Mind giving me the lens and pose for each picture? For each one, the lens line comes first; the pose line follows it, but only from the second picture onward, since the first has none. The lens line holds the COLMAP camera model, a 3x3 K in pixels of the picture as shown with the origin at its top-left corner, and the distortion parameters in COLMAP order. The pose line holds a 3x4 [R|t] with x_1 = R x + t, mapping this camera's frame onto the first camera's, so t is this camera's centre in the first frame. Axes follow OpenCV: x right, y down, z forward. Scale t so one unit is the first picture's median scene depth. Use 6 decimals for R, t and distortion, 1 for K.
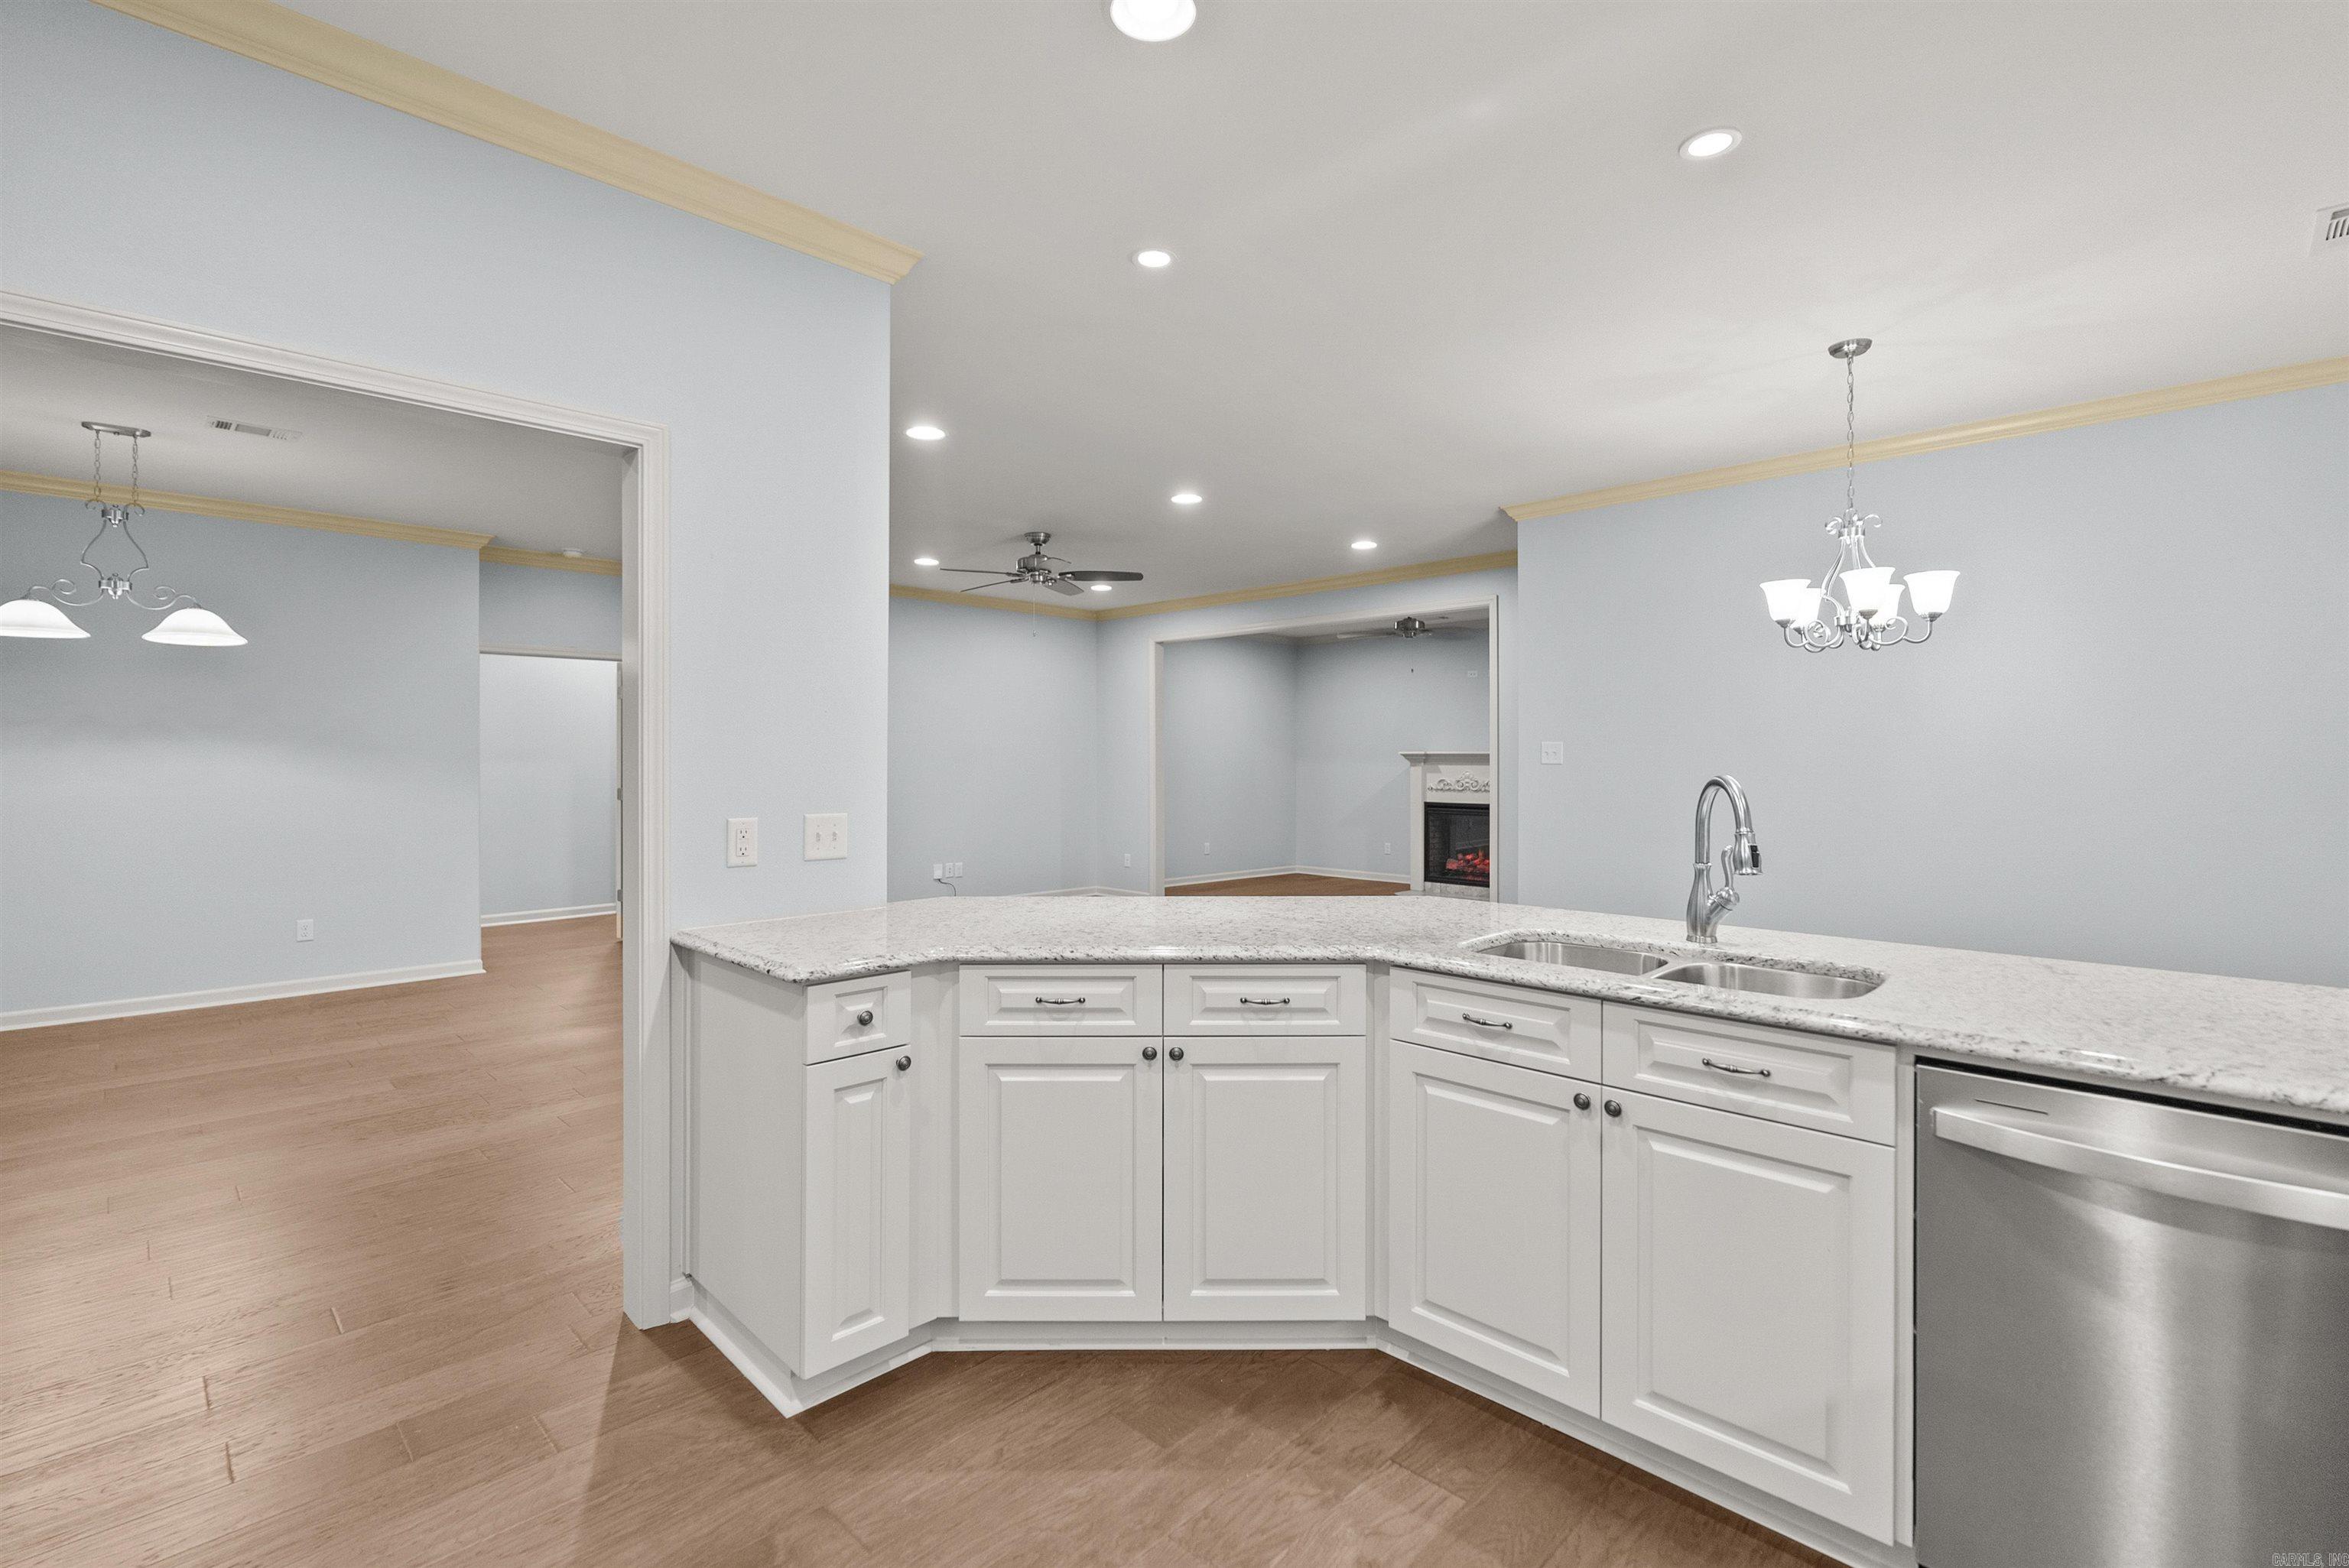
lens RADIAL K [[1060.2, 0, 1181.6], [0, 1060.2, 741.8], [0, 0, 1]] dist [-0.005628, -0.000444]
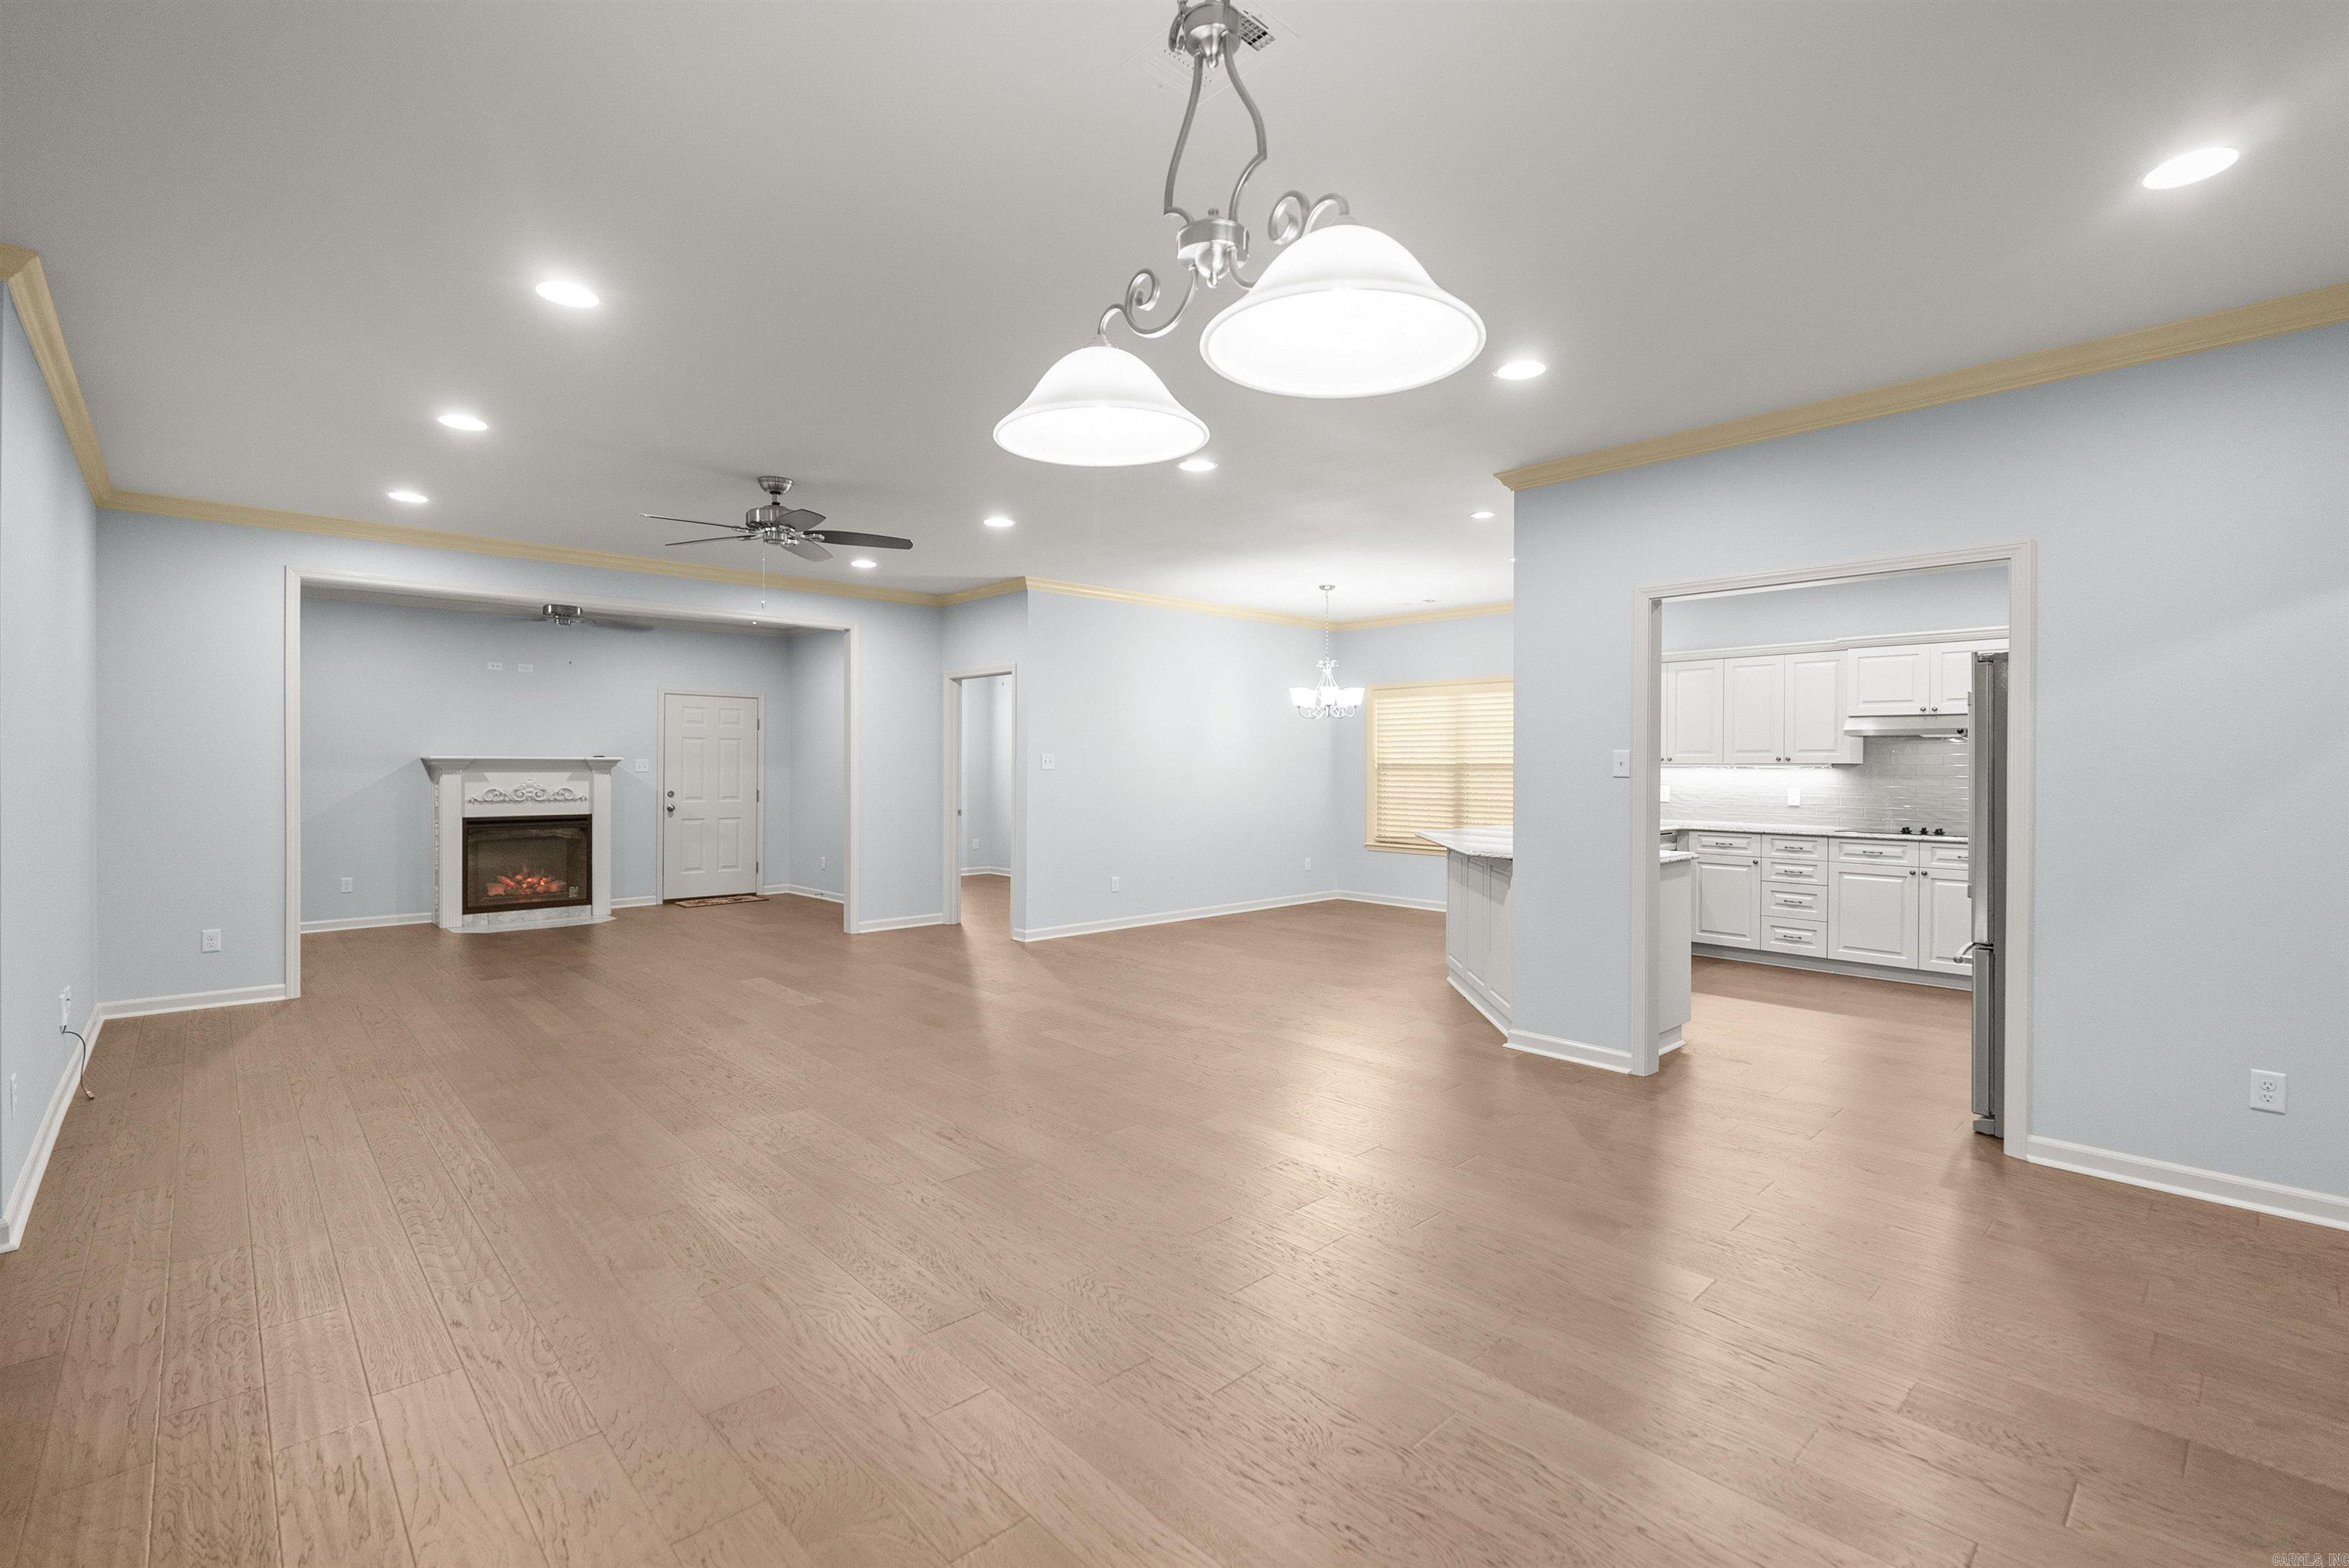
lens RADIAL K [[1060.2, 0, 1181.7], [0, 1060.2, 771.0], [0, 0, 1]] dist [-0.005628, -0.000444]
pose [[0.044959, -0.008476, 0.998953, -0.608561], [-0.018533, 0.999785, 0.009317, 0.003029], [-0.998817, -0.018933, 0.044792, 0.441332]]
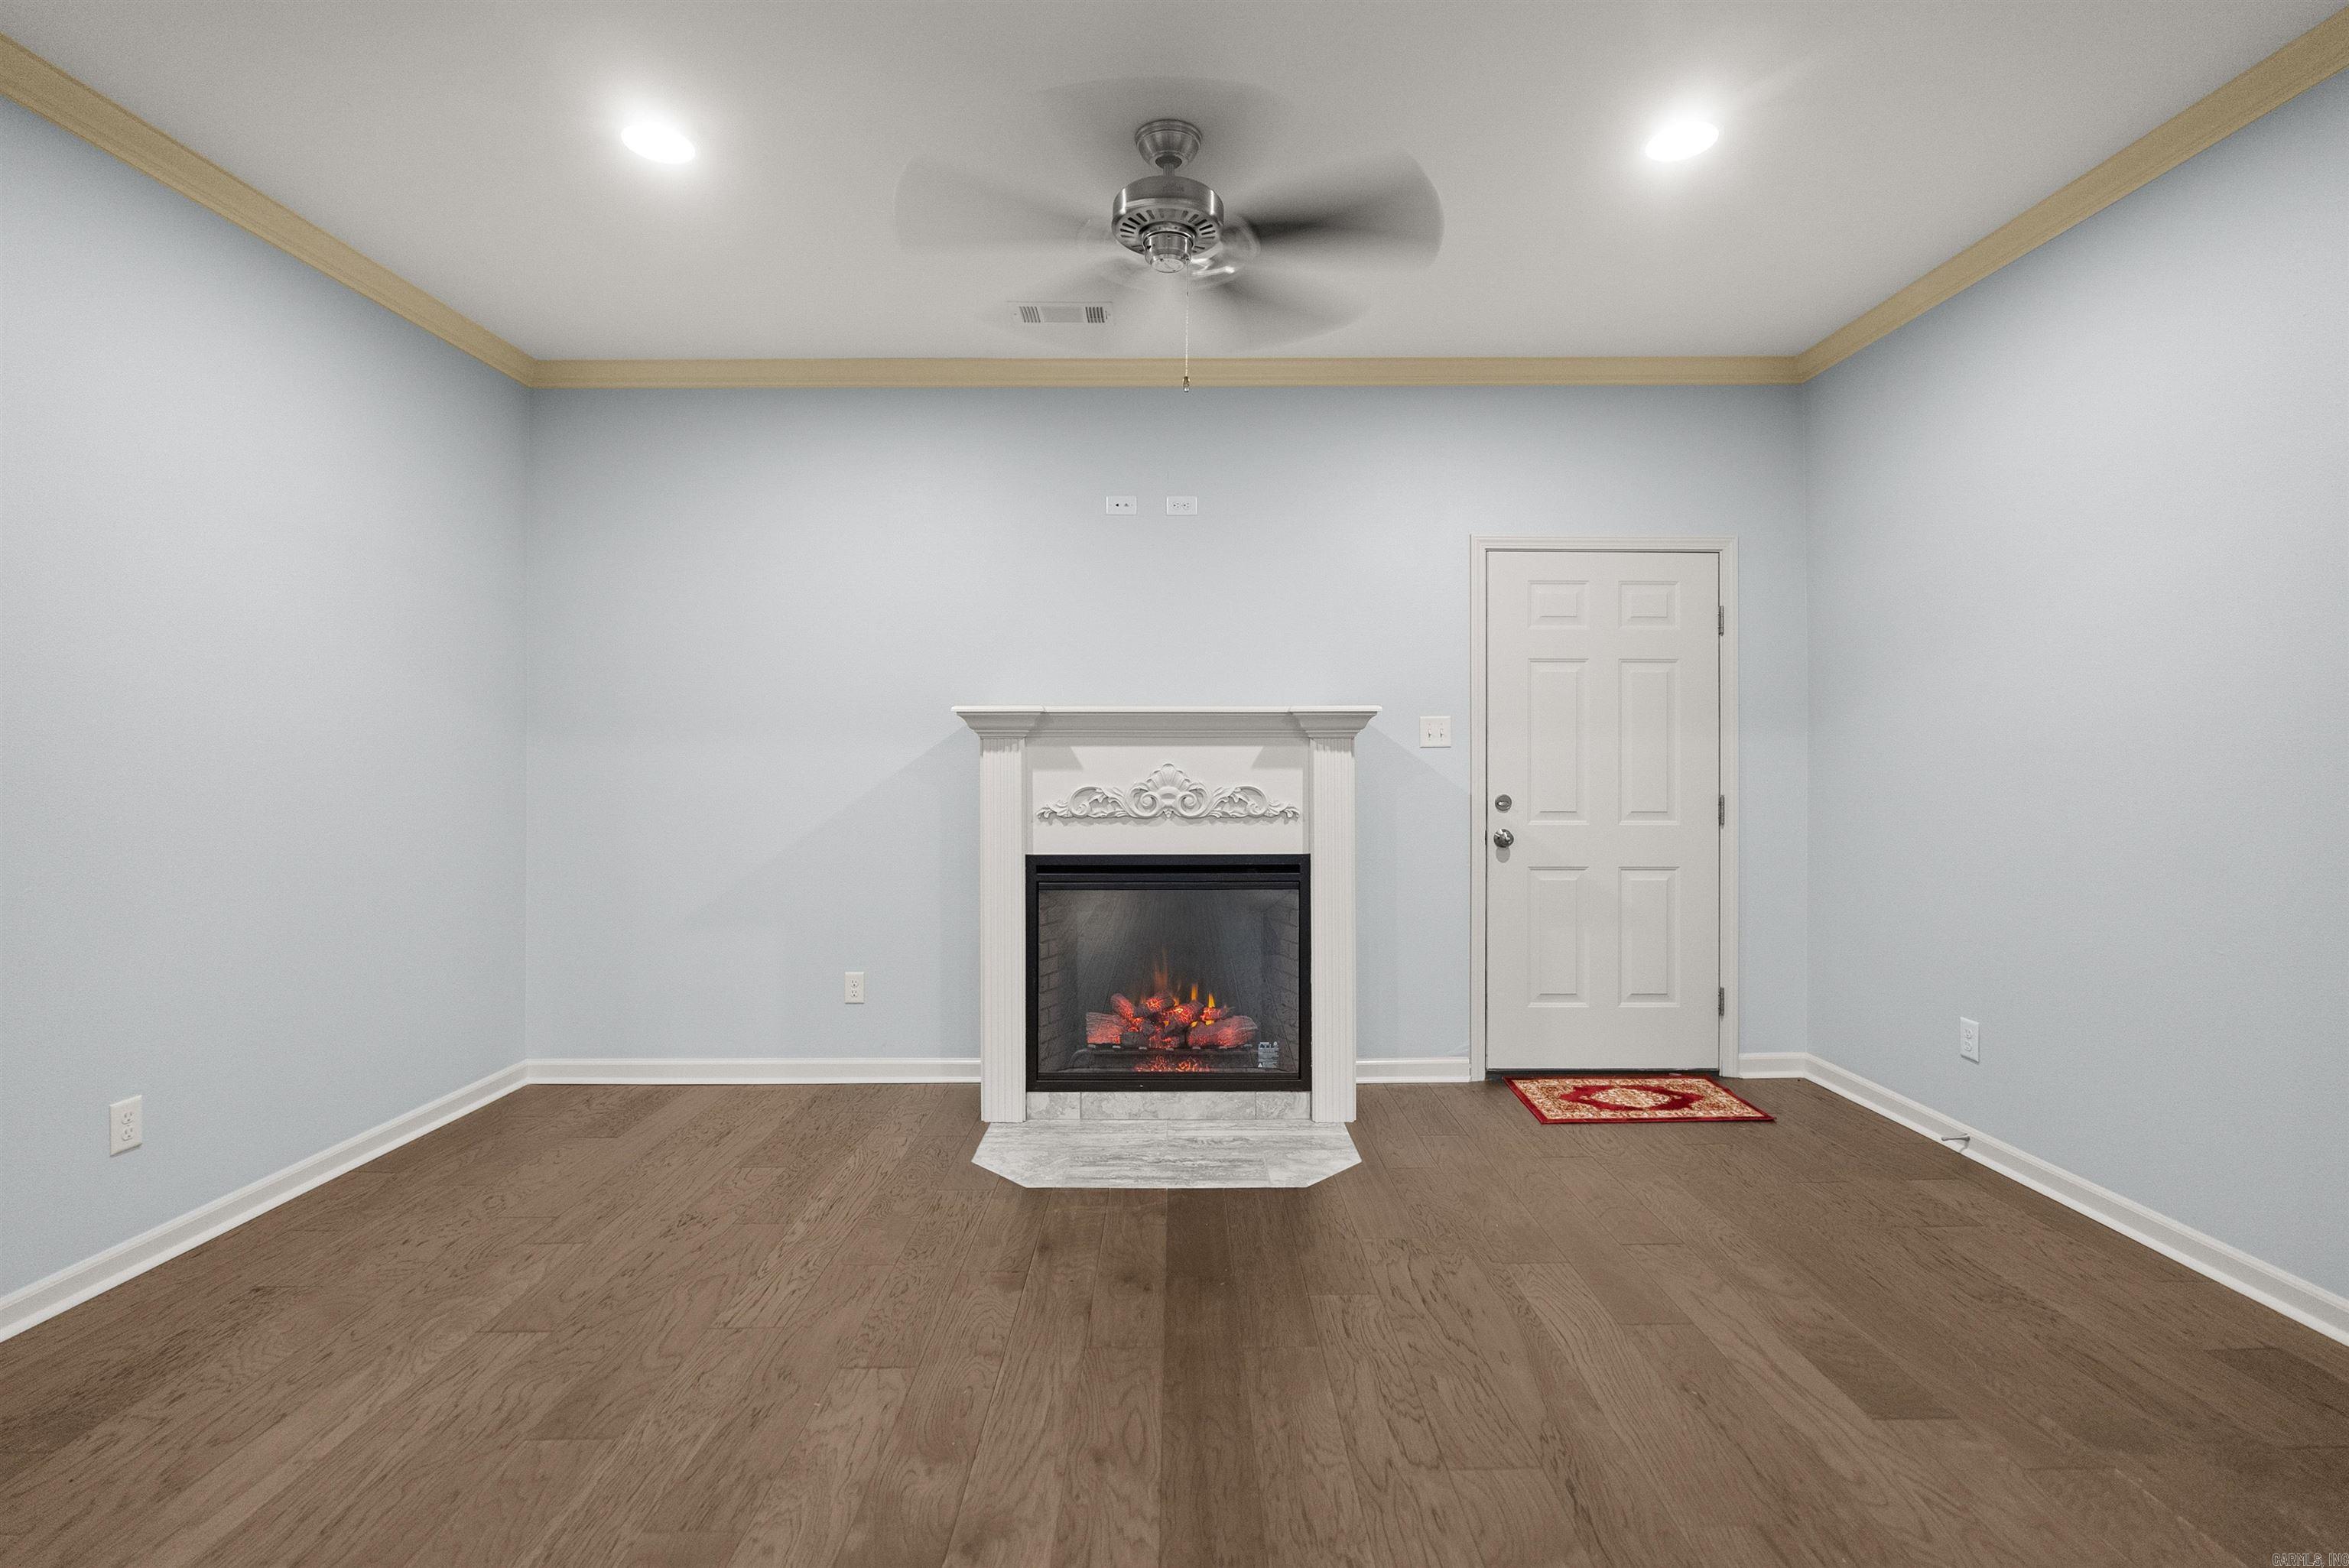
lens RADIAL K [[1060.2, 0, 1180.3], [0, 1060.2, 763.8], [0, 0, 1]] dist [-0.005628, -0.000444]
pose [[0.705592, -0.005292, 0.708599, 0.026923], [-0.005902, 0.999894, 0.013345, 0.024738], [-0.708594, -0.013598, 0.705485, 0.786945]]
